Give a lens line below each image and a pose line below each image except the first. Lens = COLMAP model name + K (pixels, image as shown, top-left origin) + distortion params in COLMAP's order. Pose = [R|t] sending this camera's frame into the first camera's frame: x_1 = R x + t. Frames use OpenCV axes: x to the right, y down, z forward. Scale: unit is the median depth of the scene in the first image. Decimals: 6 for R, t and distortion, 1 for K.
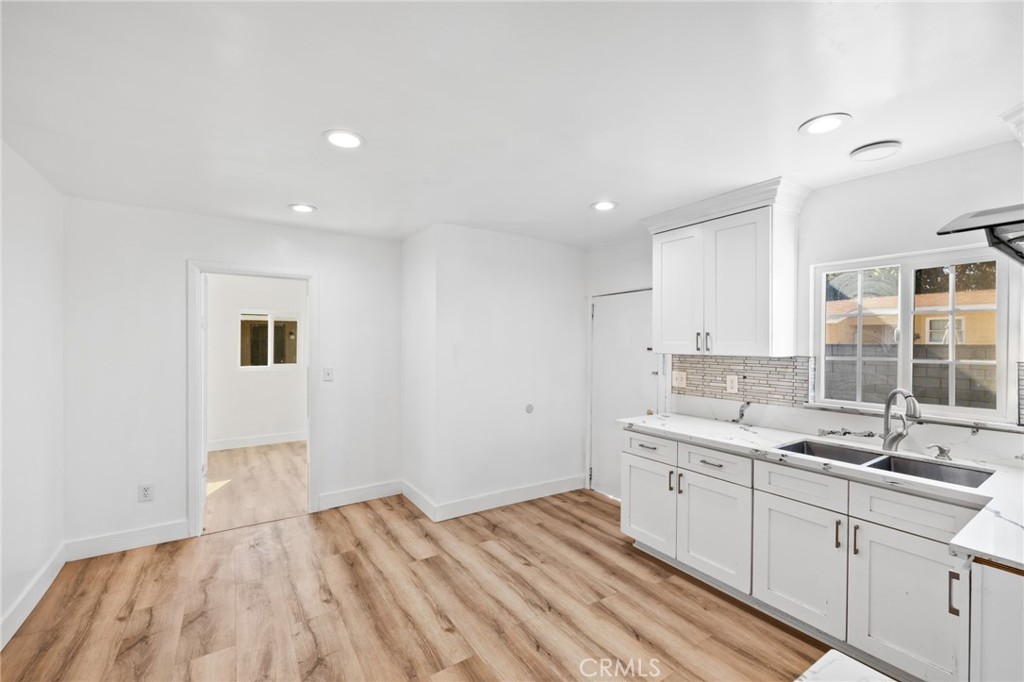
lens RADIAL K [[424.0, 0, 511.7], [0, 424.0, 344.2], [0, 0, 1]] dist [0.001282, 0.000077]
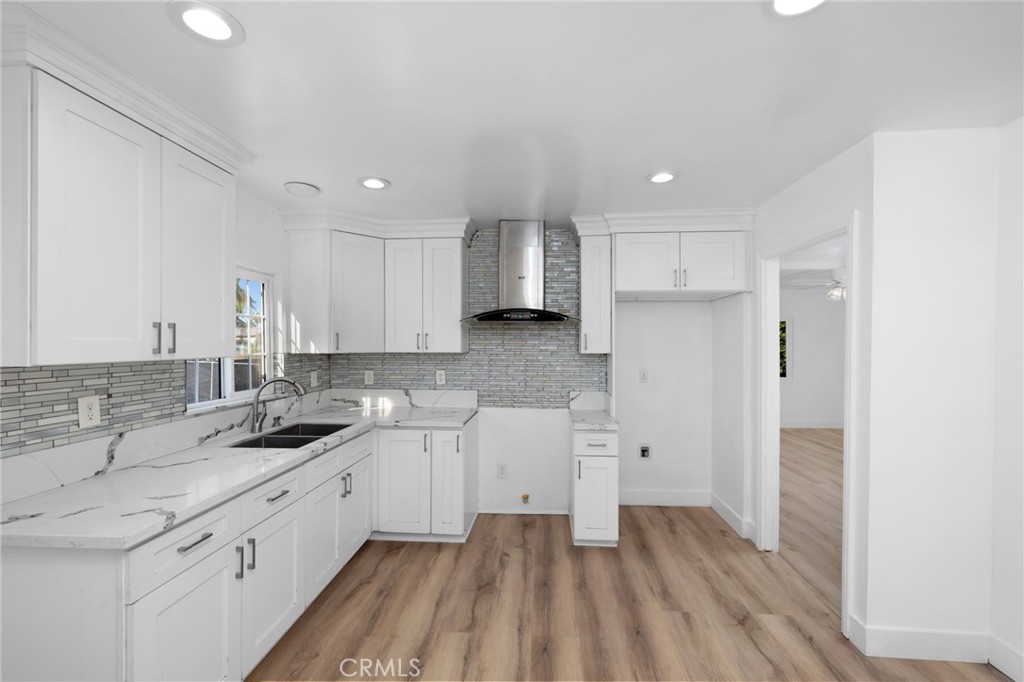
lens RADIAL K [[424.0, 0, 510.5], [0, 424.0, 343.1], [0, 0, 1]] dist [0.001282, 0.000077]
pose [[-0.795569, -0.006360, 0.605830, -0.286784], [-0.005214, 0.999980, 0.003651, -0.003752], [-0.605840, -0.000255, -0.795586, 1.148088]]
